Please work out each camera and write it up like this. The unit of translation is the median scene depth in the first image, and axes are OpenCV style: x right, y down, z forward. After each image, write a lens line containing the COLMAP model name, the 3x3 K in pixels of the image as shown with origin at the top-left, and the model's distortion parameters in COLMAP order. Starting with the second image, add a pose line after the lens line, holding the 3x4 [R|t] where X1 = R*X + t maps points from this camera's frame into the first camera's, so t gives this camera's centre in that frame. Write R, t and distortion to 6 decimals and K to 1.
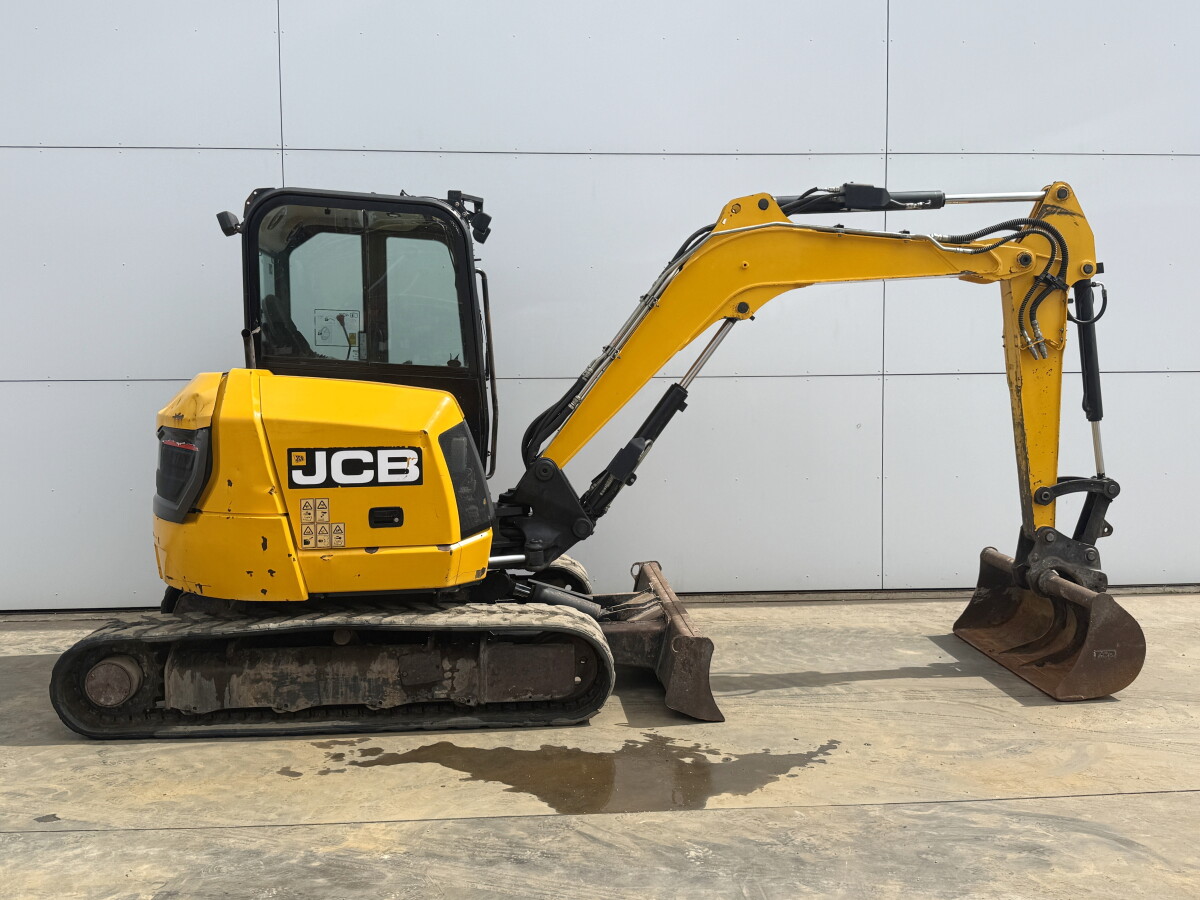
lens RADIAL K [[1131.7, 0, 599.1], [0, 1131.7, 445.9], [0, 0, 1]] dist [0.193707, -0.460536]
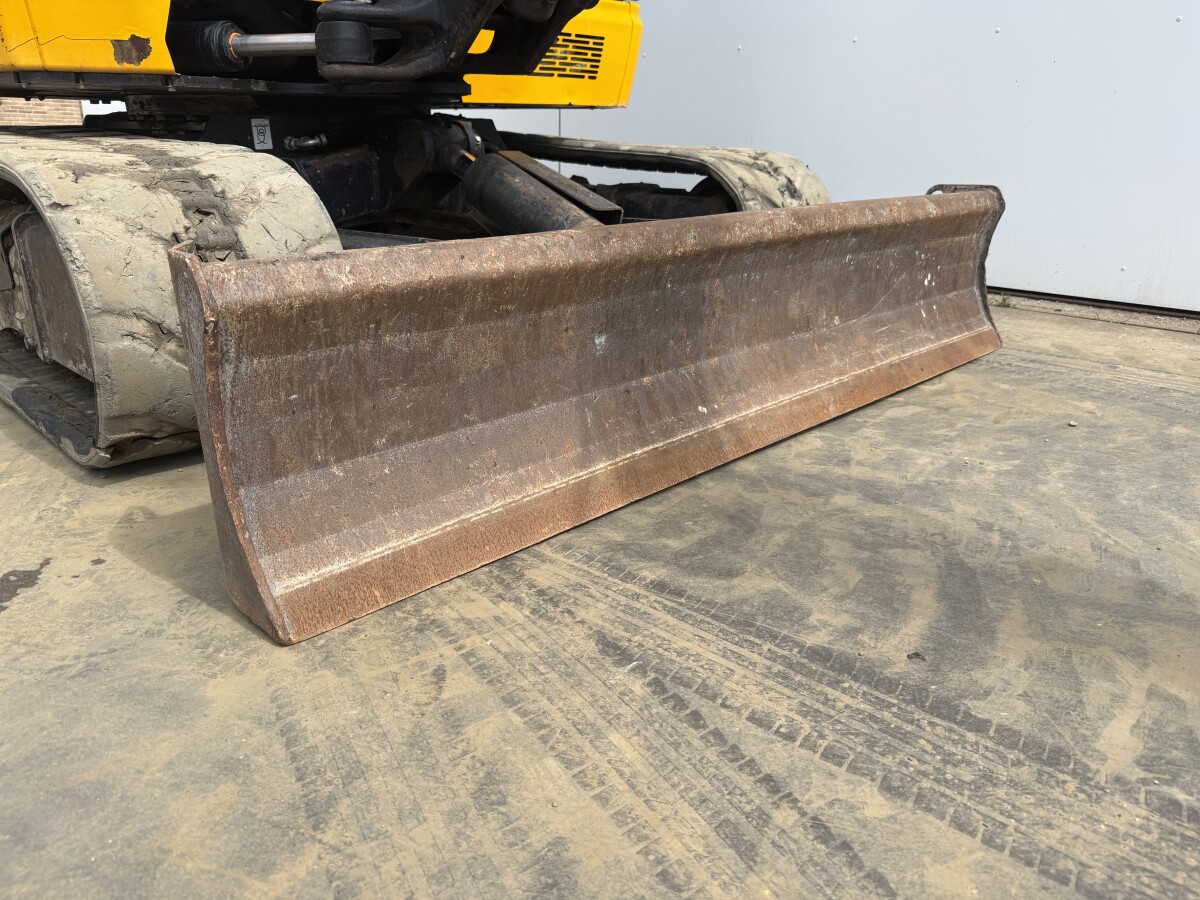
lens RADIAL K [[834.6, 0, 601.6], [0, 834.6, 457.7], [0, 0, 1]] dist [0.110916, -0.197673]
pose [[0.662759, 0.277760, -0.695413, 0.245560], [-0.070596, 0.947703, 0.311248, 0.140171], [0.745498, -0.157189, 0.647707, 0.892802]]
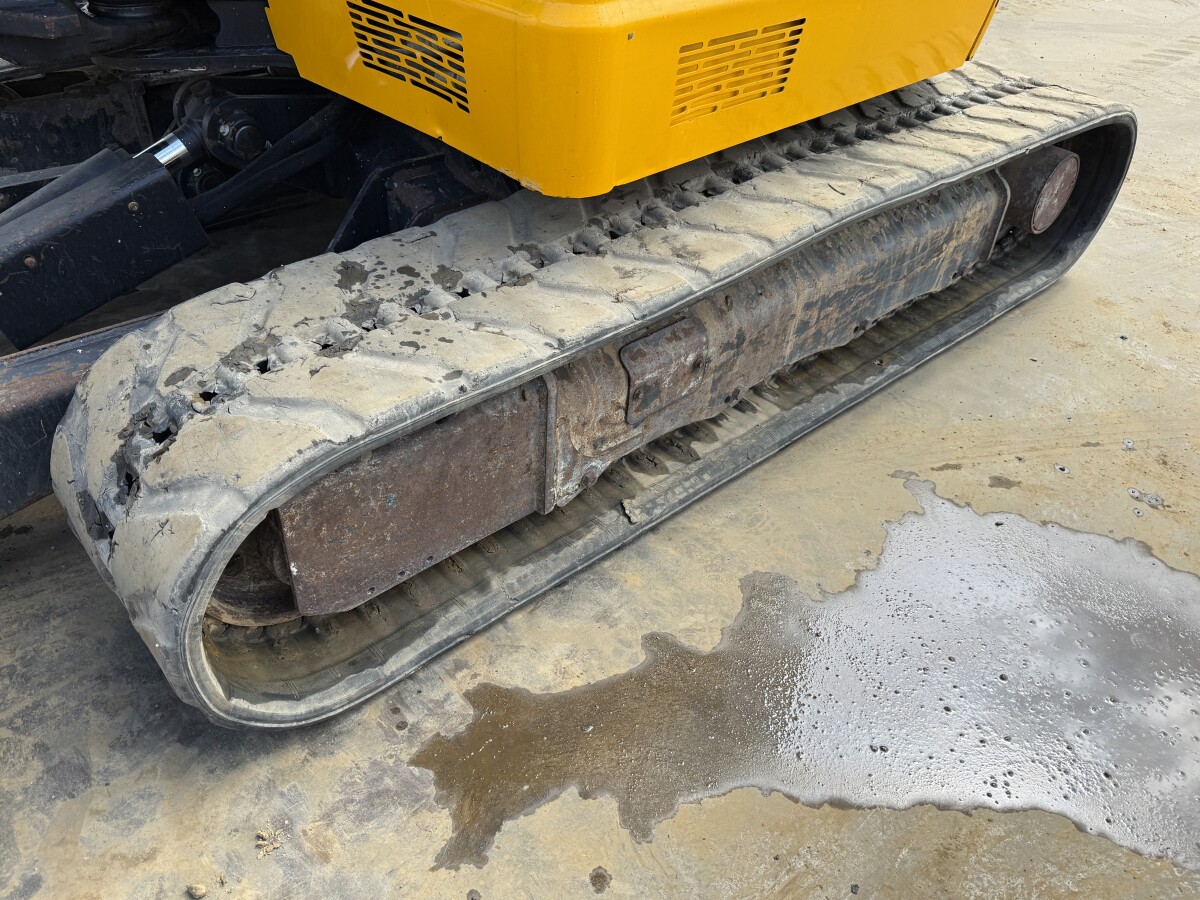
lens RADIAL K [[909.7, 0, 603.3], [0, 909.7, 451.6], [0, 0, 1]] dist [0.130510, -0.253141]
pose [[-0.783182, 0.360008, -0.506972, 0.001735], [-0.104090, 0.727925, 0.677710, -0.010527], [0.613019, 0.583541, -0.532624, 1.408321]]
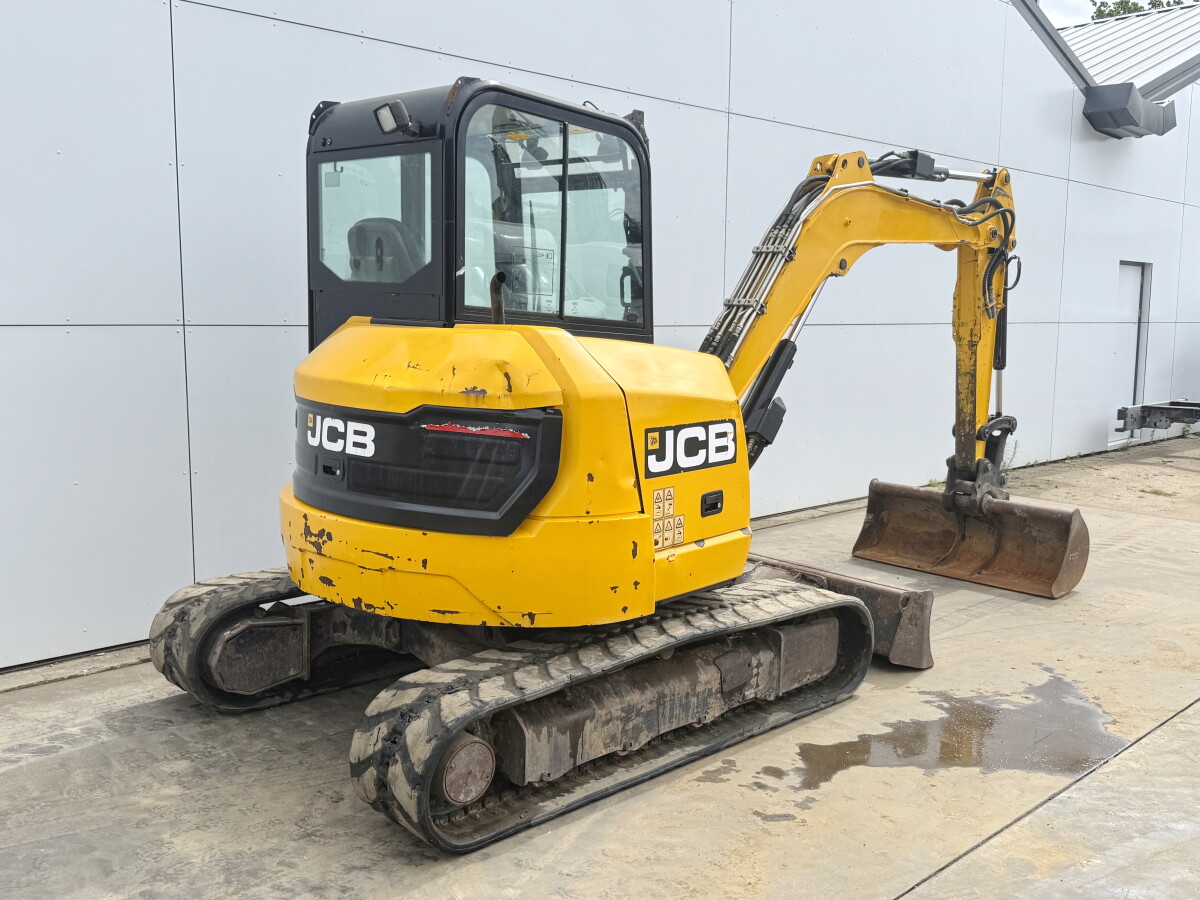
lens RADIAL K [[1111.6, 0, 599.8], [0, 1111.6, 448.9], [0, 0, 1]] dist [0.179104, -0.409515]
pose [[0.766329, -0.063903, 0.639262, -0.732508], [0.020457, 0.996963, 0.075137, -0.039609], [-0.642122, -0.044502, 0.765310, 0.390475]]
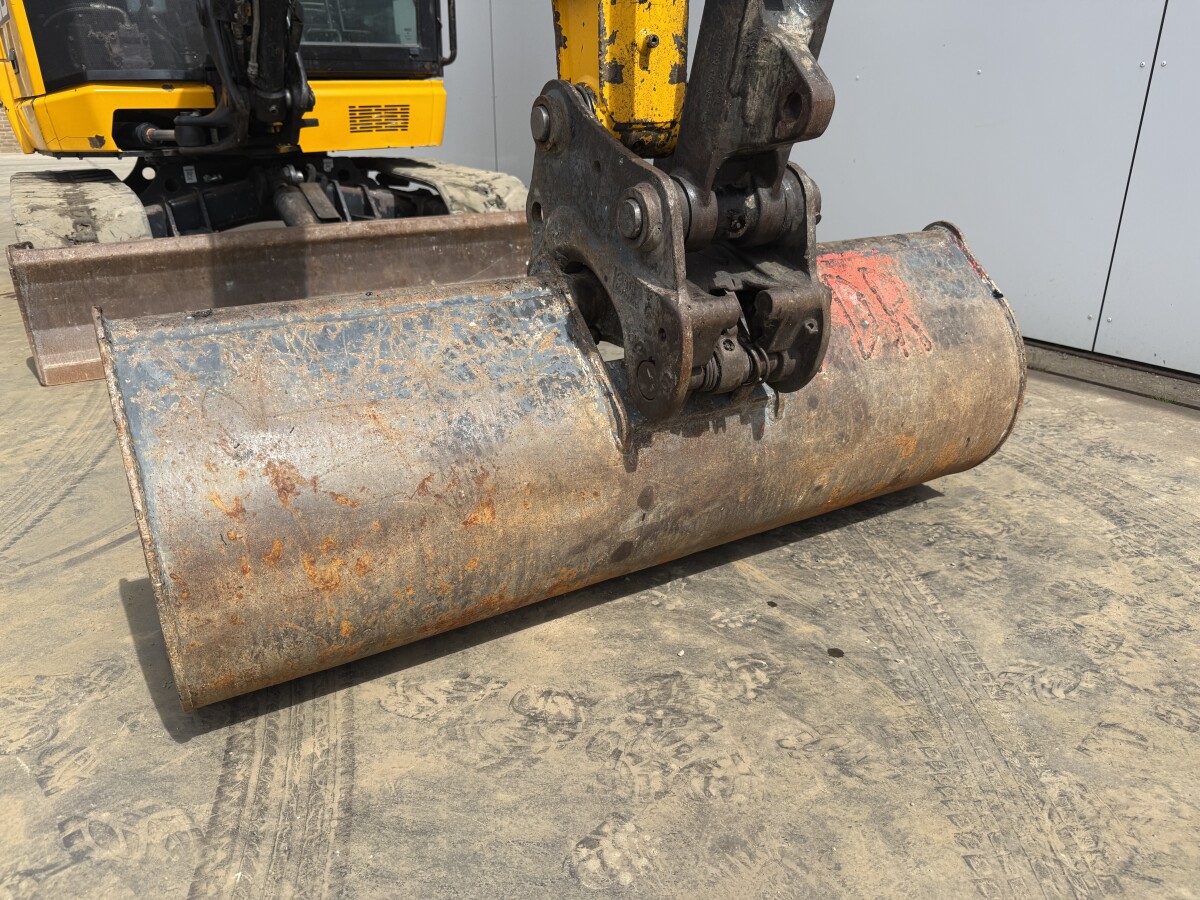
lens RADIAL K [[850.9, 0, 605.3], [0, 850.9, 452.9], [0, 0, 1]] dist [0.047696, -0.090056]
pose [[0.475575, 0.327768, -0.816331, 0.627158], [-0.058770, 0.937757, 0.342285, 0.088362], [0.877710, -0.114806, 0.465237, 0.992466]]
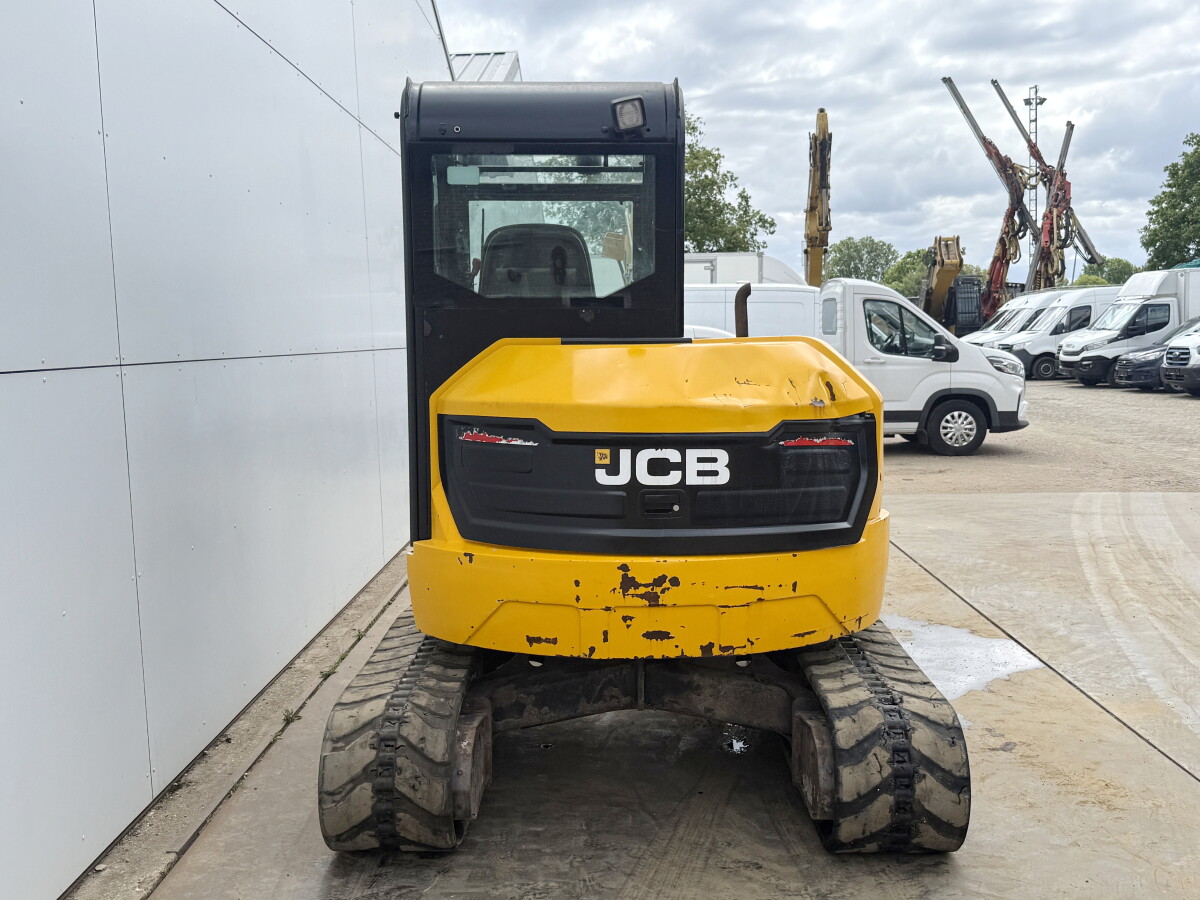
lens RADIAL K [[1156.8, 0, 602.2], [0, 1156.8, 448.9], [0, 0, 1]] dist [0.162811, -0.335443]
pose [[0.078899, -0.090967, 0.992724, -1.062752], [0.081312, 0.993097, 0.084539, -0.067155], [-0.993561, 0.074050, 0.085751, 1.039642]]
